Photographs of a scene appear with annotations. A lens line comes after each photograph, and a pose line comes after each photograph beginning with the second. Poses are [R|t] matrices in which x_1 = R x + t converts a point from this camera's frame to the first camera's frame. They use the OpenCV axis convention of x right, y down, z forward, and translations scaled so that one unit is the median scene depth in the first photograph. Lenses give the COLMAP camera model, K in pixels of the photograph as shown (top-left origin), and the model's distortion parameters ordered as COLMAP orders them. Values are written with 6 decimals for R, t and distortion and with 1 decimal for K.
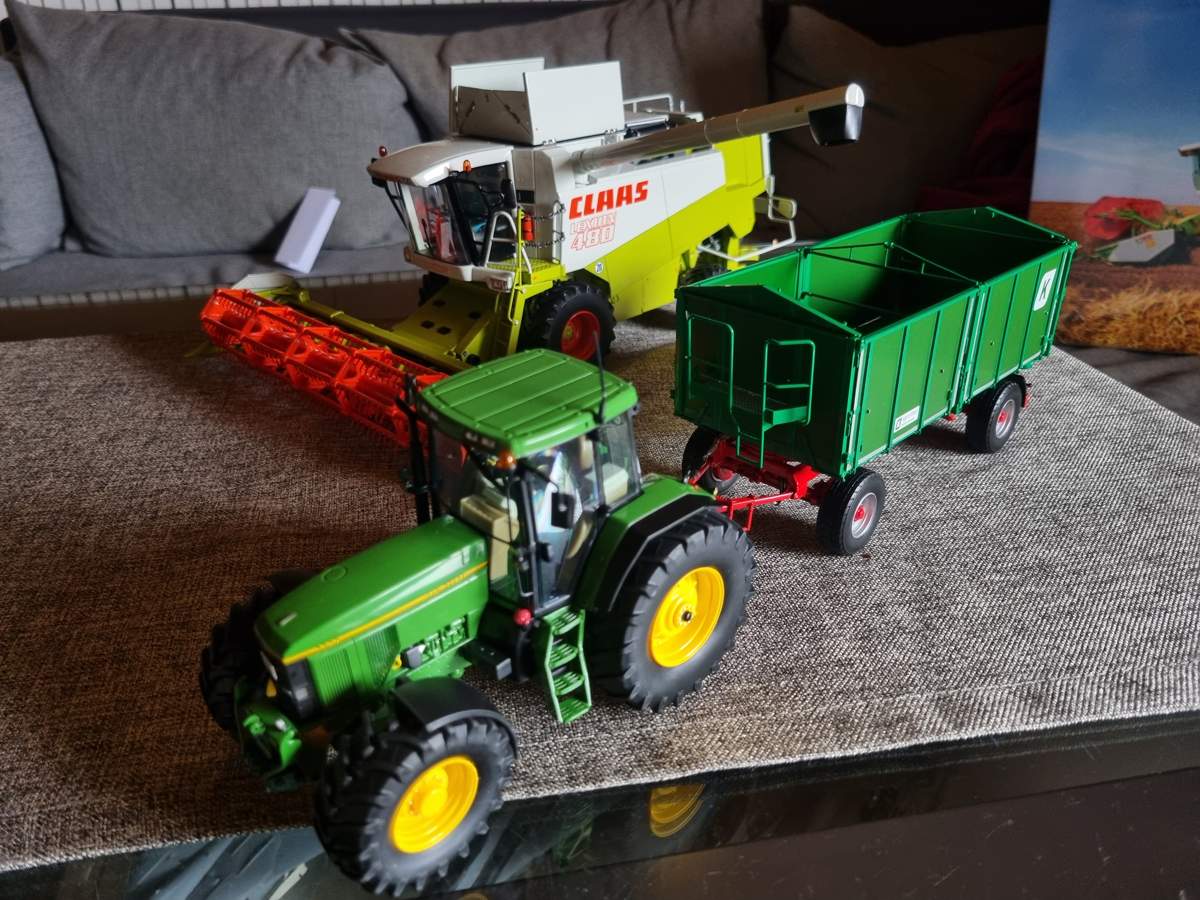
lens RADIAL K [[940.3, 0, 600.0], [0, 940.3, 450.0], [0, 0, 1]] dist [-0.001728, 0.003294]
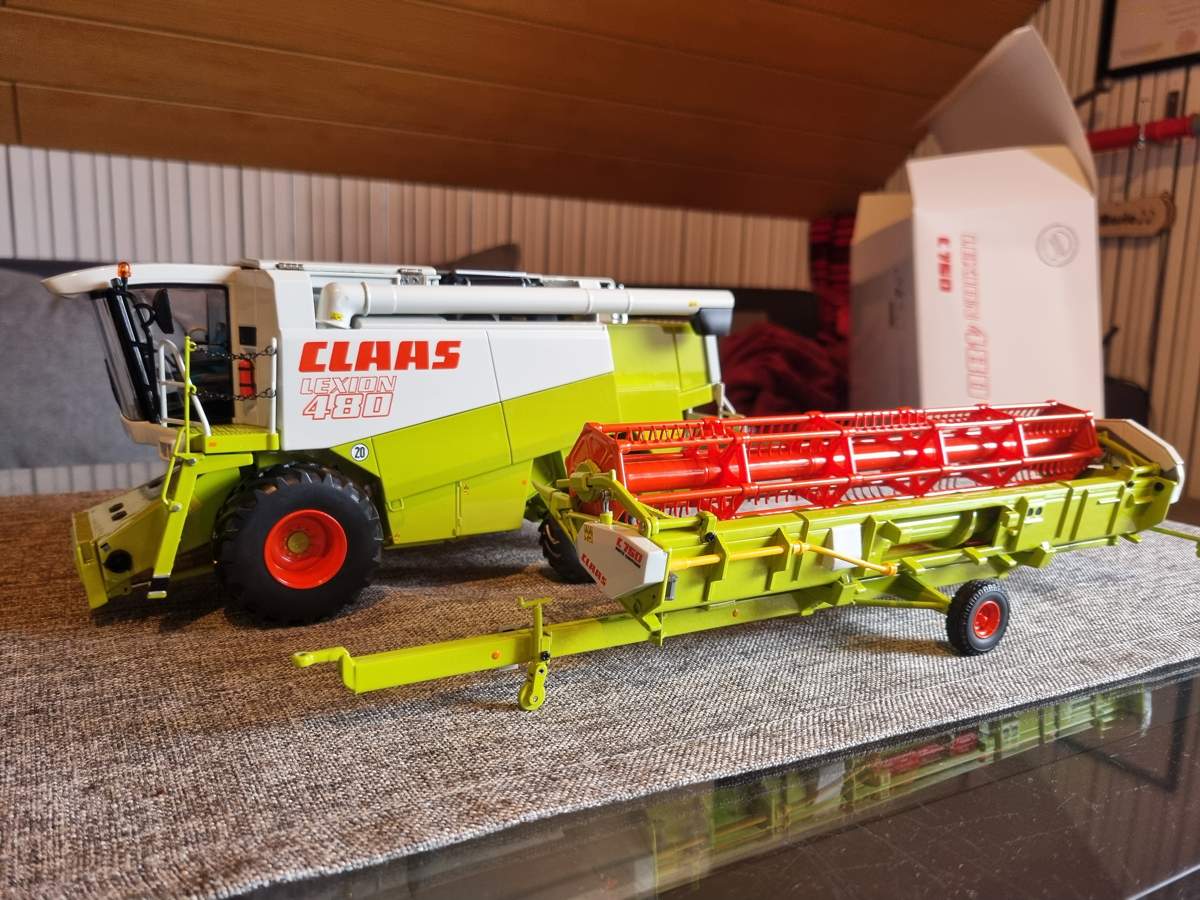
lens RADIAL K [[912.7, 0, 573.4], [0, 912.7, 463.3], [0, 0, 1]] dist [0.055459, -0.000153]
pose [[0.960645, 0.085982, -0.264135, 0.332117], [-0.160779, 0.947527, -0.276301, -0.031747], [0.226519, 0.307895, 0.924062, 0.449468]]
